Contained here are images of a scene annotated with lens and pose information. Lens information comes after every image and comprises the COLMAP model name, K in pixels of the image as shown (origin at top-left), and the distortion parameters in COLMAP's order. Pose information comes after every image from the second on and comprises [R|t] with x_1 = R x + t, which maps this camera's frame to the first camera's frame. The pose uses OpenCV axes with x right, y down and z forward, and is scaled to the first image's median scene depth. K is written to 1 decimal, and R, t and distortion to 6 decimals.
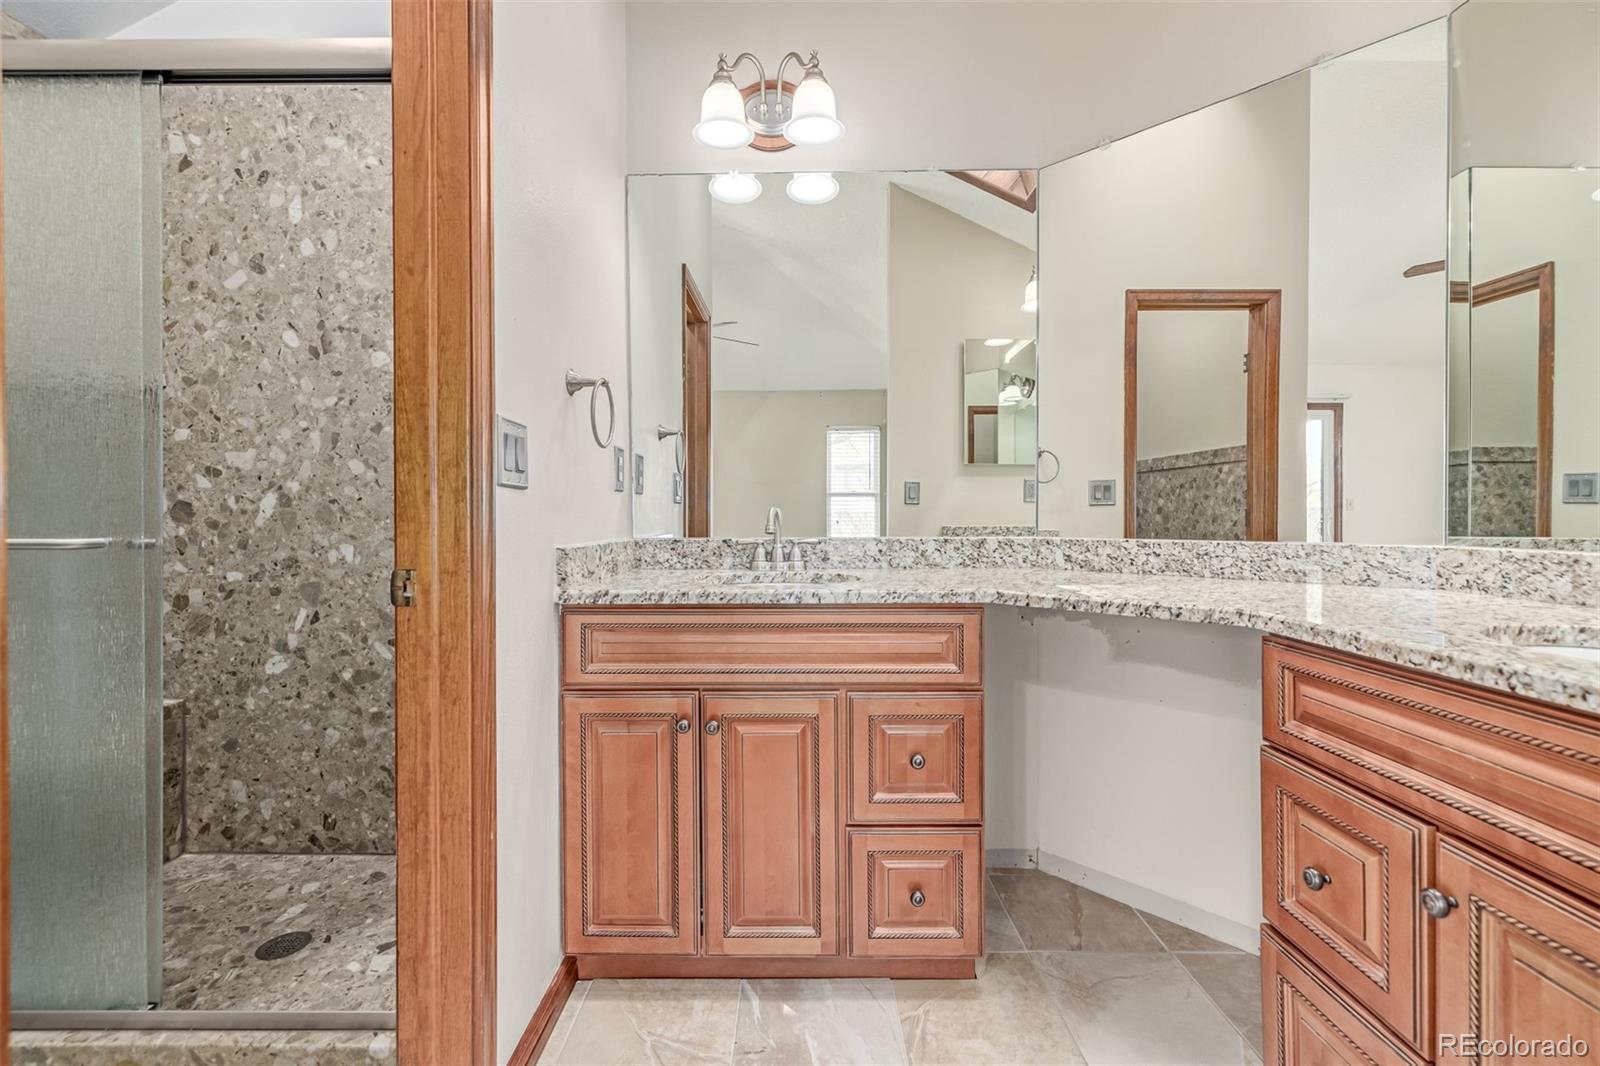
lens RADIAL K [[677.7, 0, 790.6], [0, 677.7, 527.0], [0, 0, 1]] dist [0.008029, -0.000881]
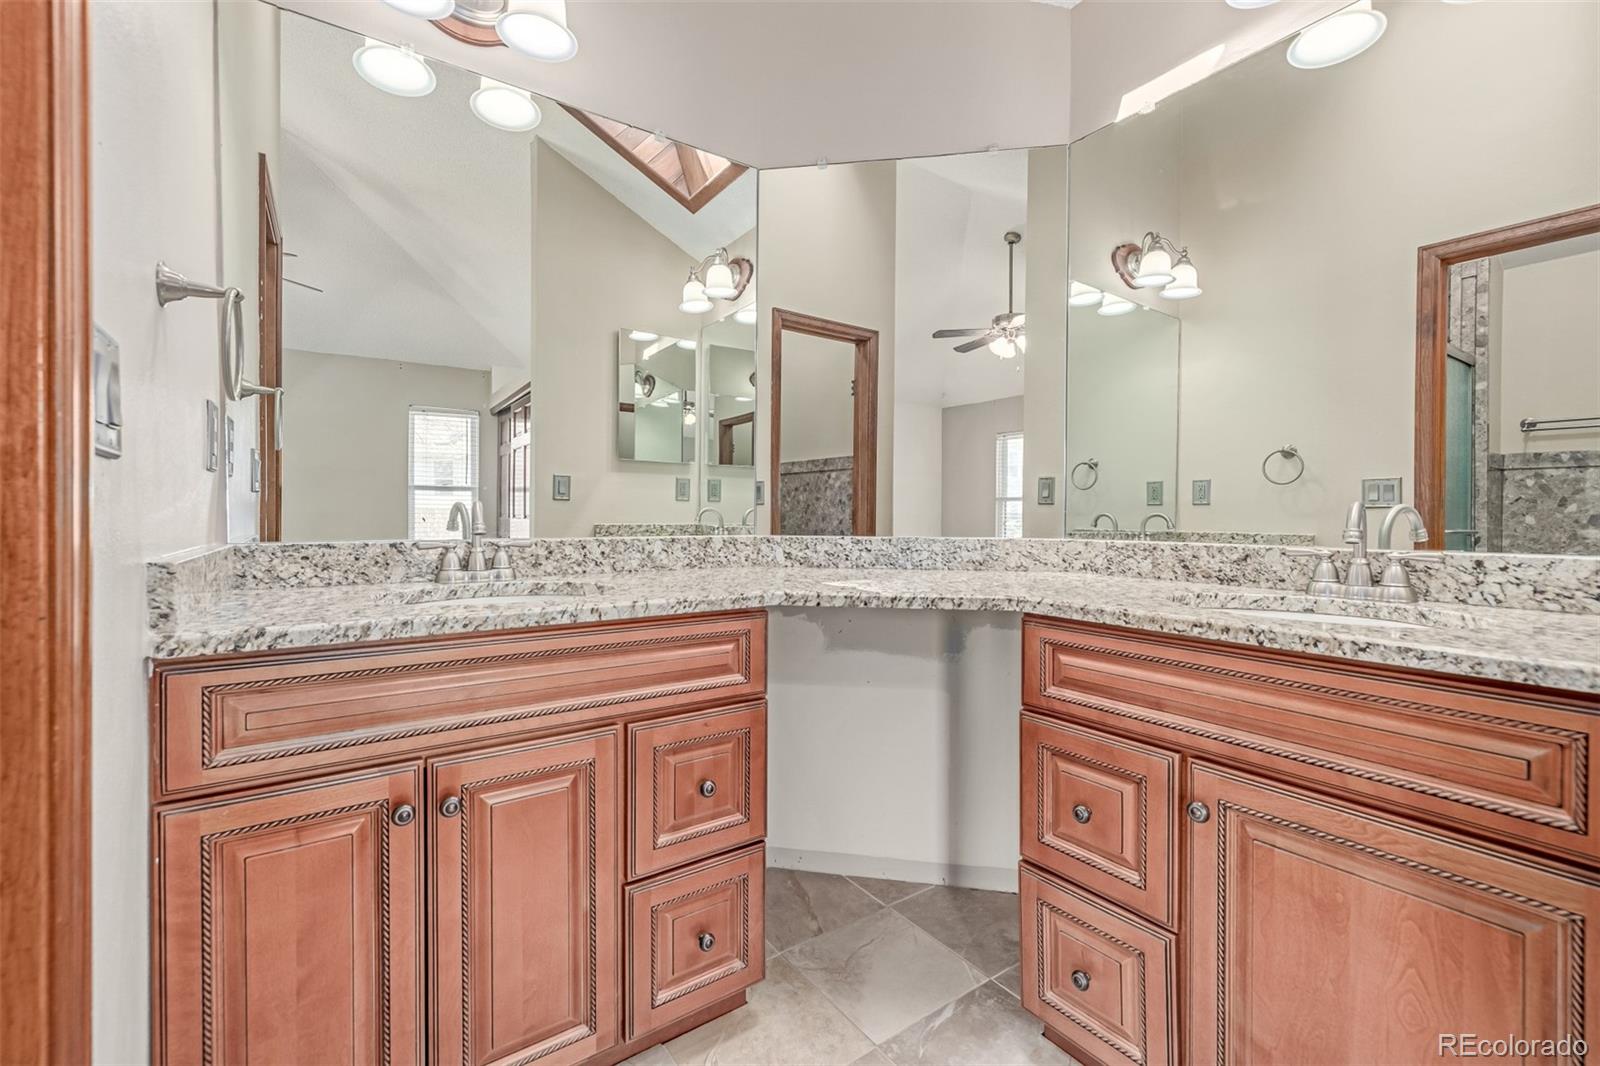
lens RADIAL K [[677.7, 0, 803.1], [0, 677.7, 525.5], [0, 0, 1]] dist [0.008029, -0.000881]
pose [[0.814933, -0.002062, 0.579551, -0.223470], [0.001650, 0.999998, 0.001238, -0.001150], [-0.579553, -0.000053, 0.814935, 0.195524]]
